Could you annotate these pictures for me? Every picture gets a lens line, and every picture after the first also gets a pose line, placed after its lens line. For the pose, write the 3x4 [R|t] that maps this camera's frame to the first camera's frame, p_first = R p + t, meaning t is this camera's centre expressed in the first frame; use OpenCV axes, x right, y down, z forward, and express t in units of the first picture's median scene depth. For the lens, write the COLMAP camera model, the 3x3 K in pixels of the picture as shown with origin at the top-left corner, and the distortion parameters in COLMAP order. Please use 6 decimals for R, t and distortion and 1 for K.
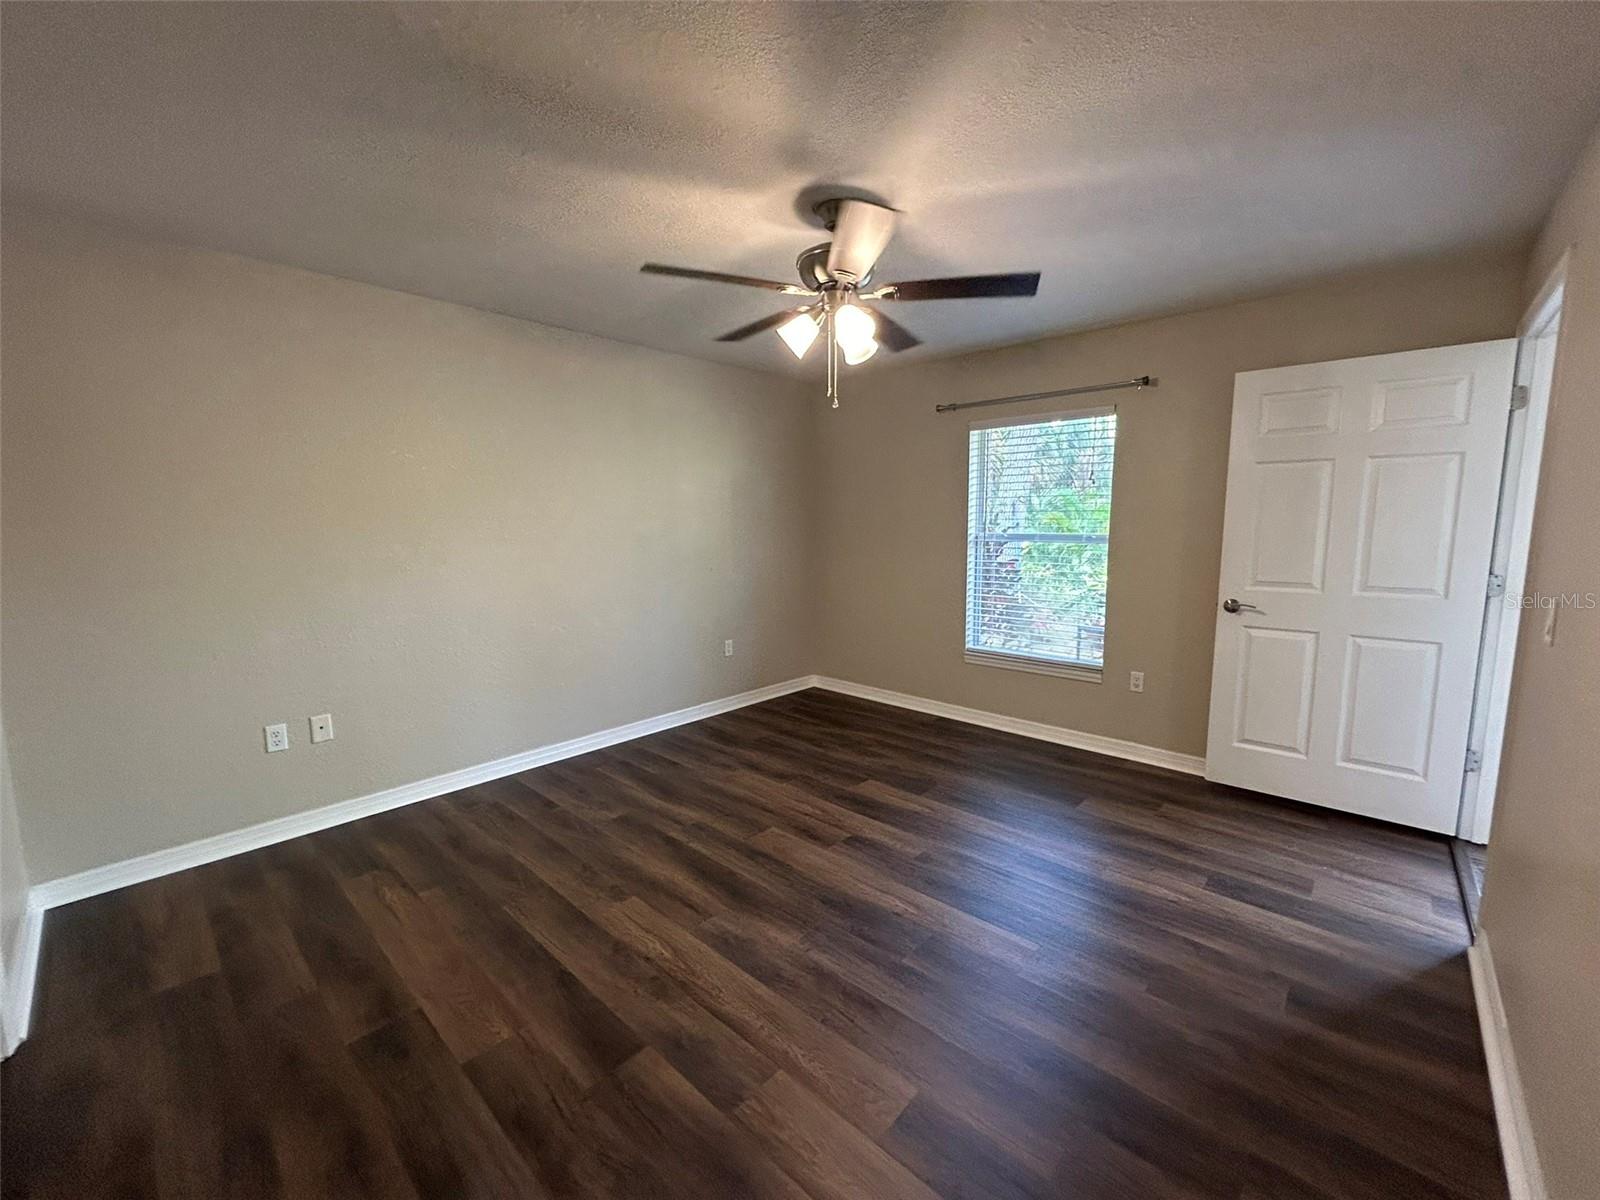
lens RADIAL K [[642.9, 0, 799.2], [0, 642.9, 598.1], [0, 0, 1]] dist [0.002405, 0.000928]
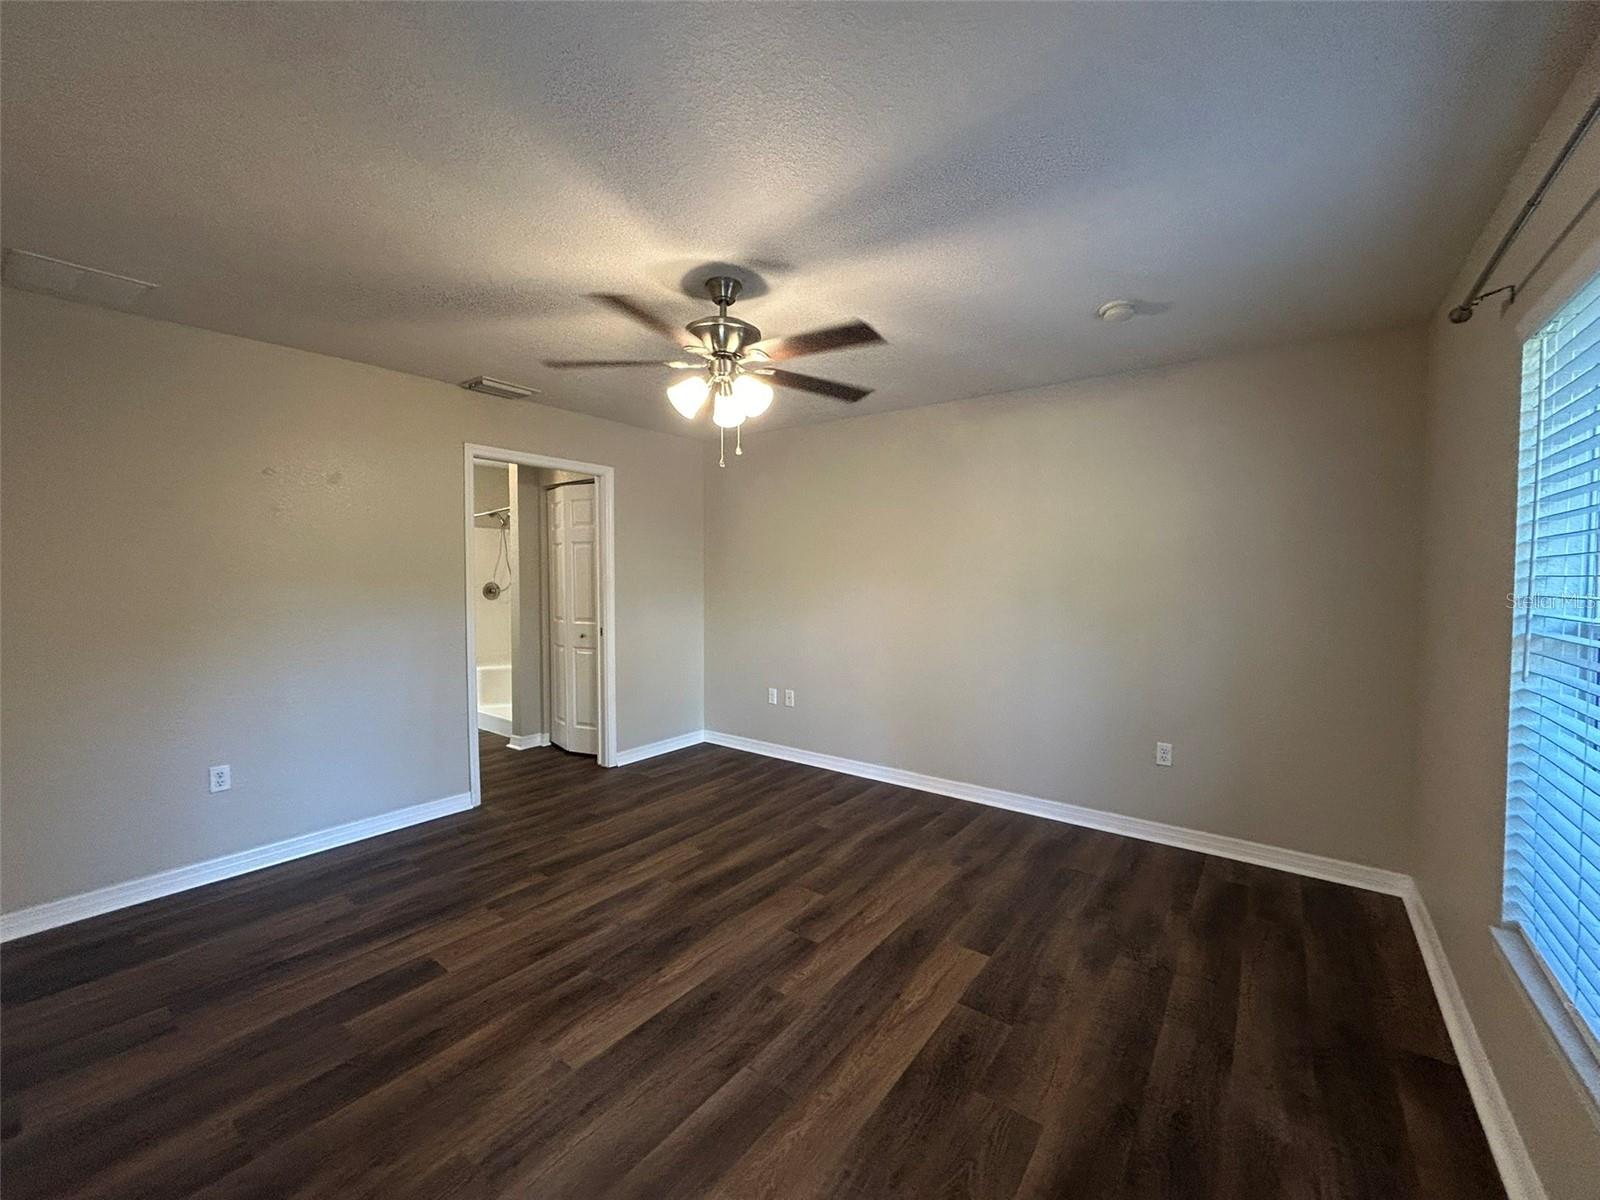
lens RADIAL K [[642.9, 0, 802.3], [0, 642.9, 600.0], [0, 0, 1]] dist [0.002405, 0.000928]
pose [[0.107100, 0.044673, -0.993244, 0.899747], [-0.124636, 0.991713, 0.031165, -0.105365], [0.986405, 0.120456, 0.111781, 0.825182]]
